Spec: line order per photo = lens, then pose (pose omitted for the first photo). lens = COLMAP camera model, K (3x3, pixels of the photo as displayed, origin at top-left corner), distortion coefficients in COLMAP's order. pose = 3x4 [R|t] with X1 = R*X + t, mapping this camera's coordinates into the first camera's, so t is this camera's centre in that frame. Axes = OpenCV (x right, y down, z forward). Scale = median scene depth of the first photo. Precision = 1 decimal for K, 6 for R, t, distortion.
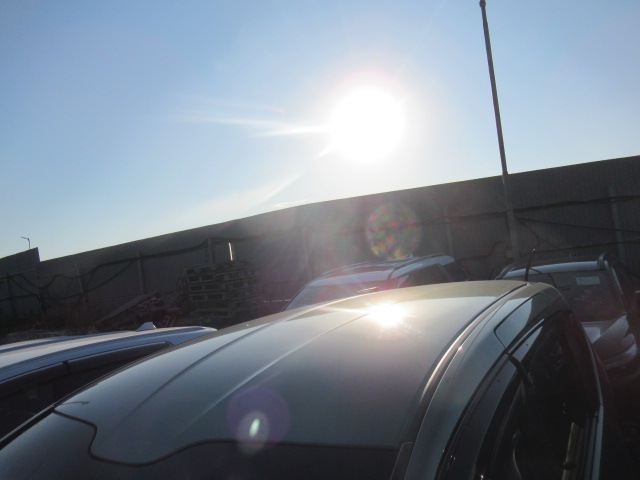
lens RADIAL K [[485.6, 0, 319.9], [0, 485.6, 237.8], [0, 0, 1]] dist [-0.000764, 0.009959]
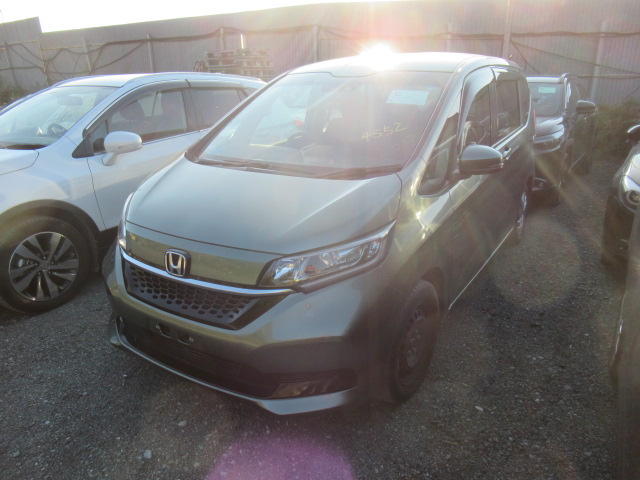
lens RADIAL K [[485.6, 0, 319.9], [0, 485.6, 237.8], [0, 0, 1]] dist [-0.000764, 0.009959]
pose [[0.992611, 0.107401, 0.056459, -0.026602], [-0.120465, 0.927960, 0.352674, 0.023765], [-0.014515, -0.356869, 0.934042, -0.116489]]
